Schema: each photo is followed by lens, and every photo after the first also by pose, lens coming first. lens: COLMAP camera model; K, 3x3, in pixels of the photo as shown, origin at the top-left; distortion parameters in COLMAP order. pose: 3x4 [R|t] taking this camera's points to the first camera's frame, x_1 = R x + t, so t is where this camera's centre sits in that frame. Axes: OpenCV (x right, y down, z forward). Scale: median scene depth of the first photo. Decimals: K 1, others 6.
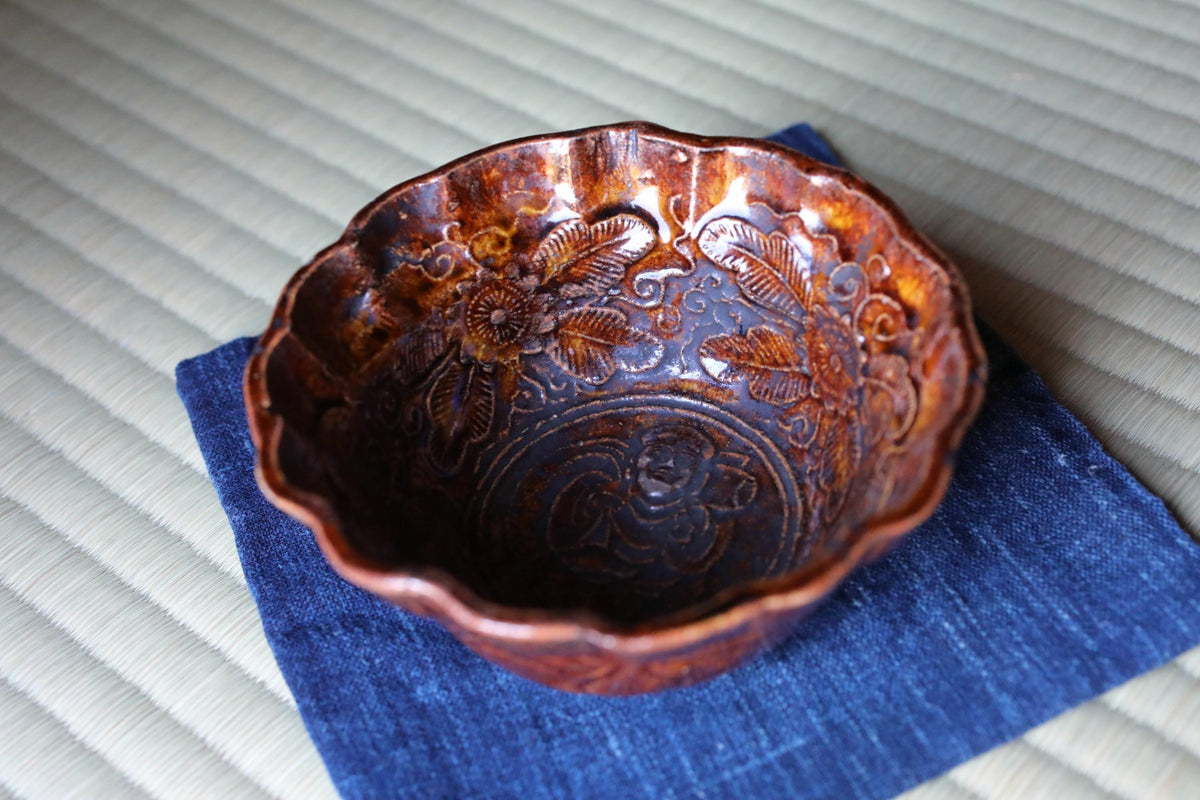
lens RADIAL K [[1898.0, 0, 598.8], [0, 1898.0, 400.4], [0, 0, 1]] dist [0.015388, -0.031962]
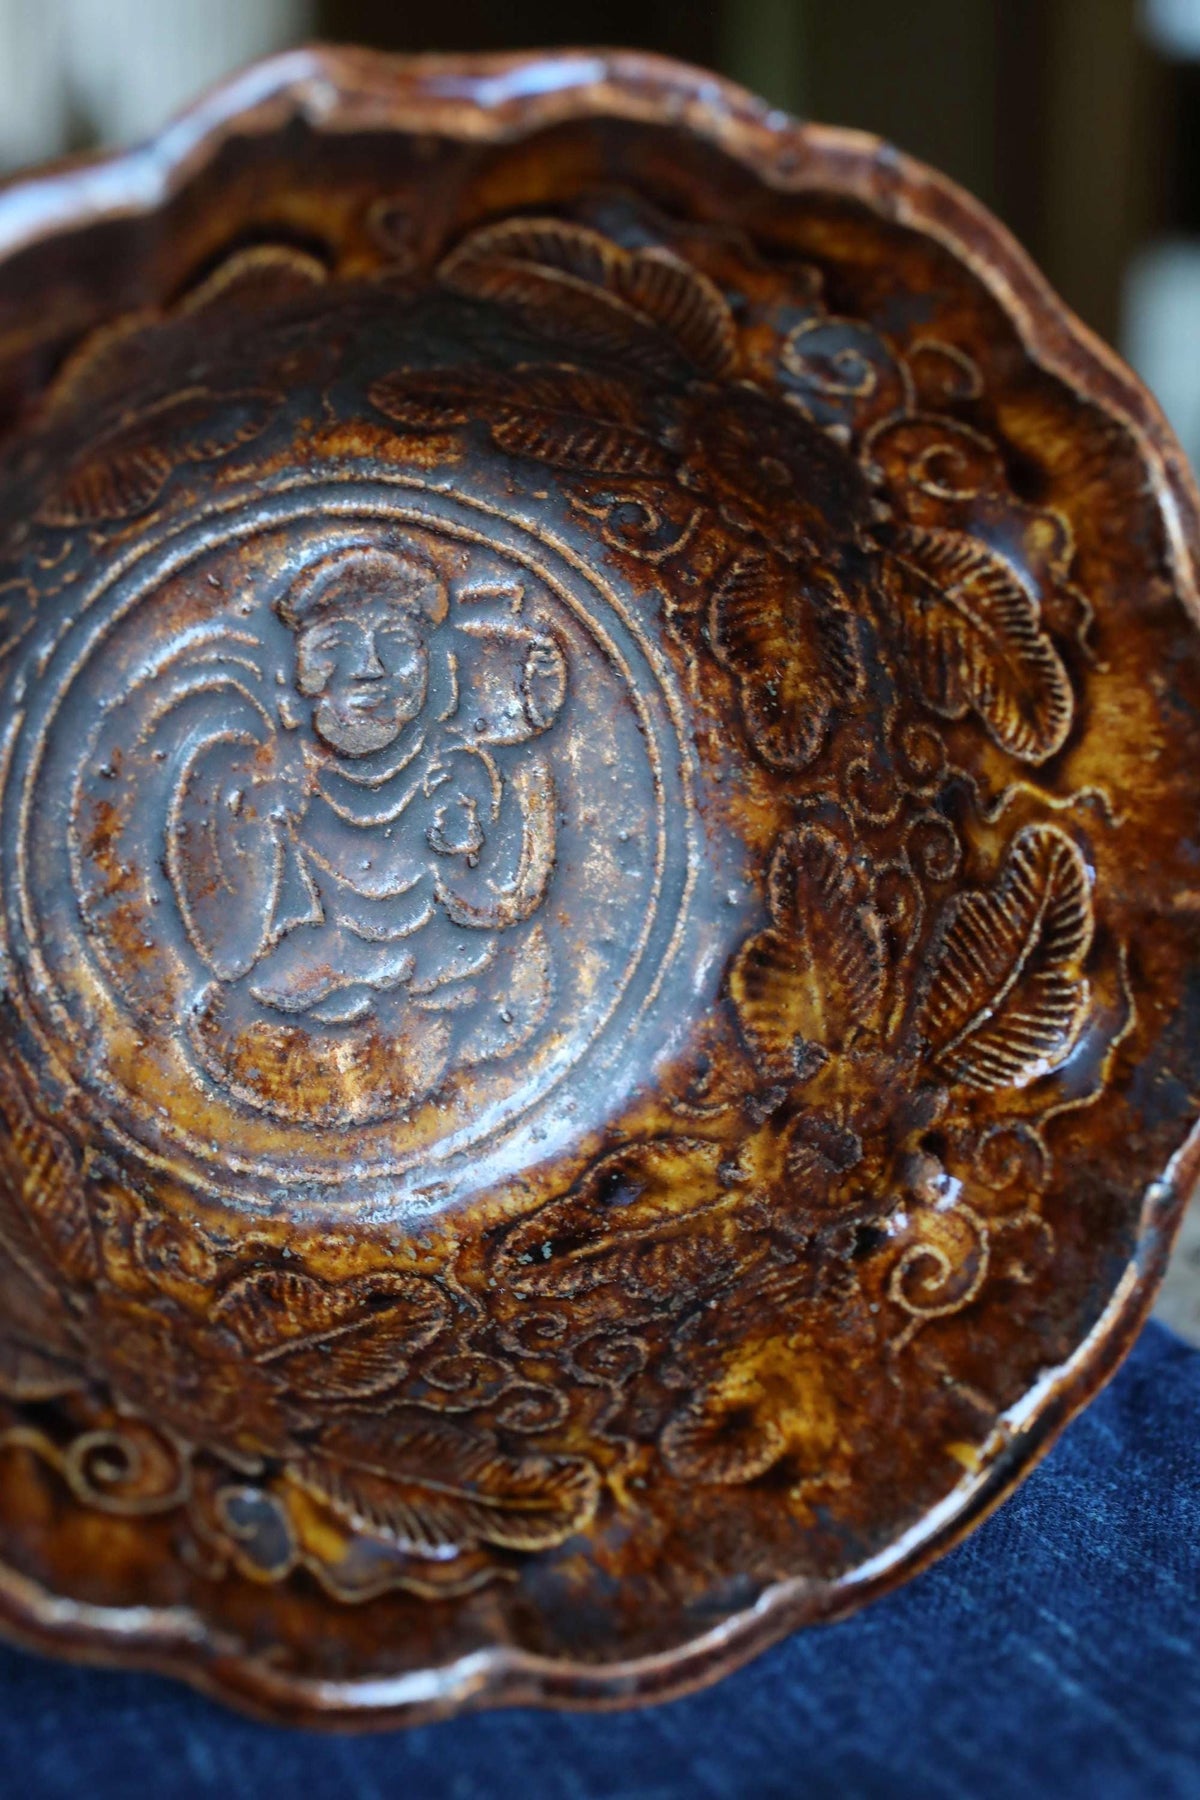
lens RADIAL K [[2971.4, 0, 599.0], [0, 2971.4, 902.3], [0, 0, 1]] dist [-0.012666, 0.096869]
pose [[0.801719, -0.456191, 0.386182, -0.218314], [-0.068234, 0.572032, 0.817388, -0.518197], [-0.593793, -0.681666, 0.427482, 0.651258]]
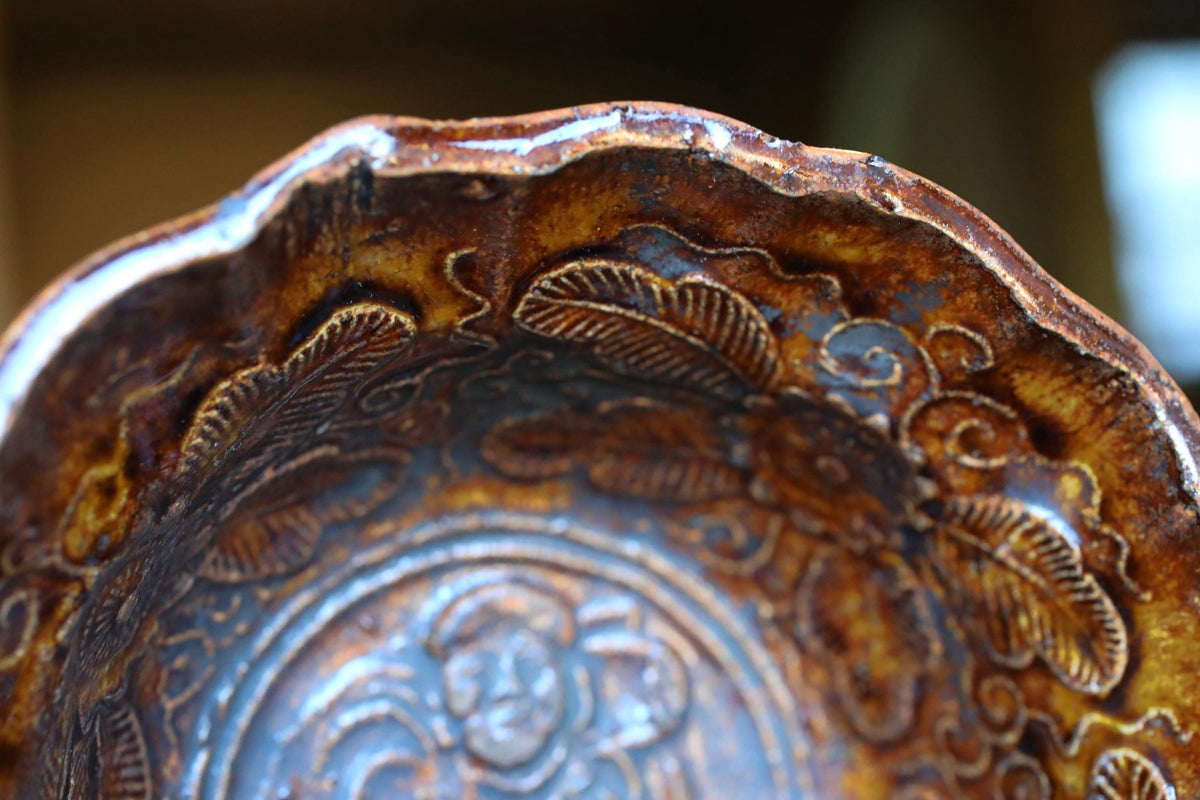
lens RADIAL K [[2123.6, 0, 601.4], [0, 2123.6, 398.3], [0, 0, 1]] dist [-0.000671, 0.359146]
pose [[0.790790, -0.425074, 0.440412, -0.167312], [0.079764, 0.784955, 0.614396, -0.387664], [-0.606868, -0.450729, 0.654641, 0.661519]]
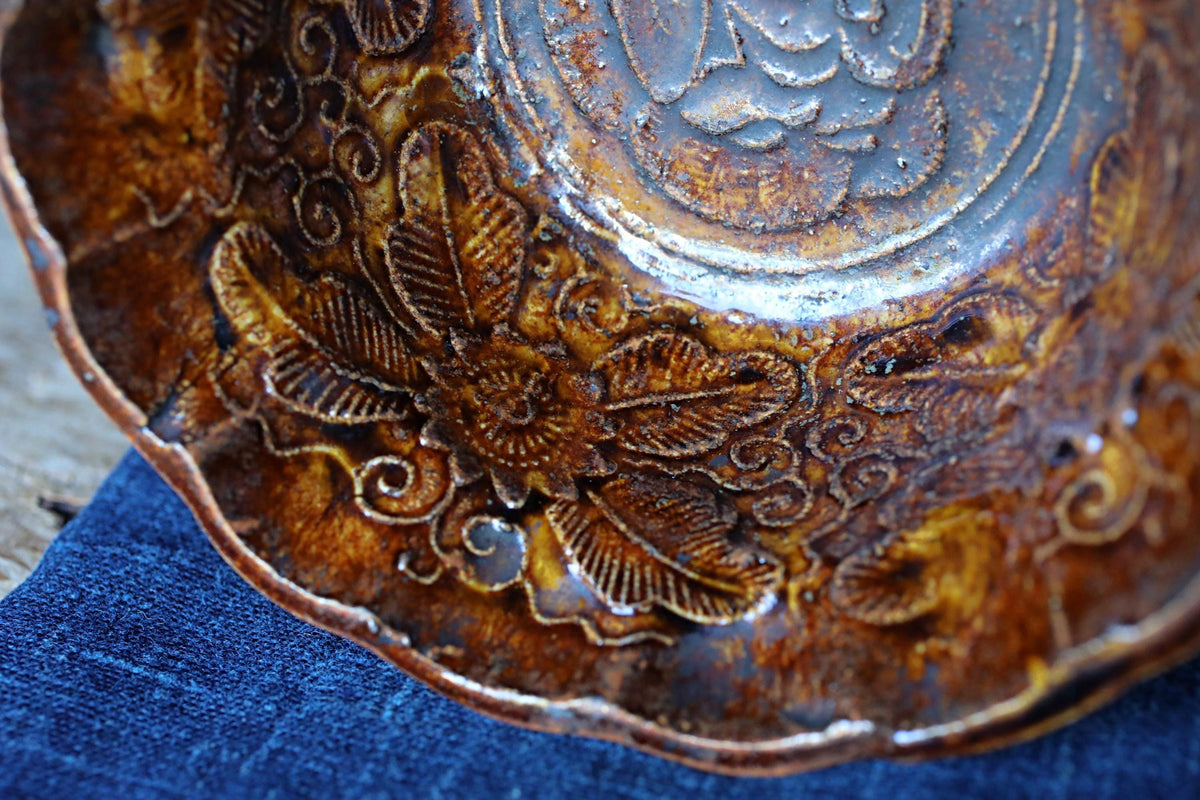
lens RADIAL K [[2045.3, 0, 599.6], [0, 2045.3, 400.4], [0, 0, 1]] dist [0.012408, 0.046252]
pose [[0.878377, -0.300097, -0.372016, 0.159043], [0.459114, 0.313284, 0.831305, -0.405640], [-0.132926, -0.900997, 0.412960, 0.667507]]
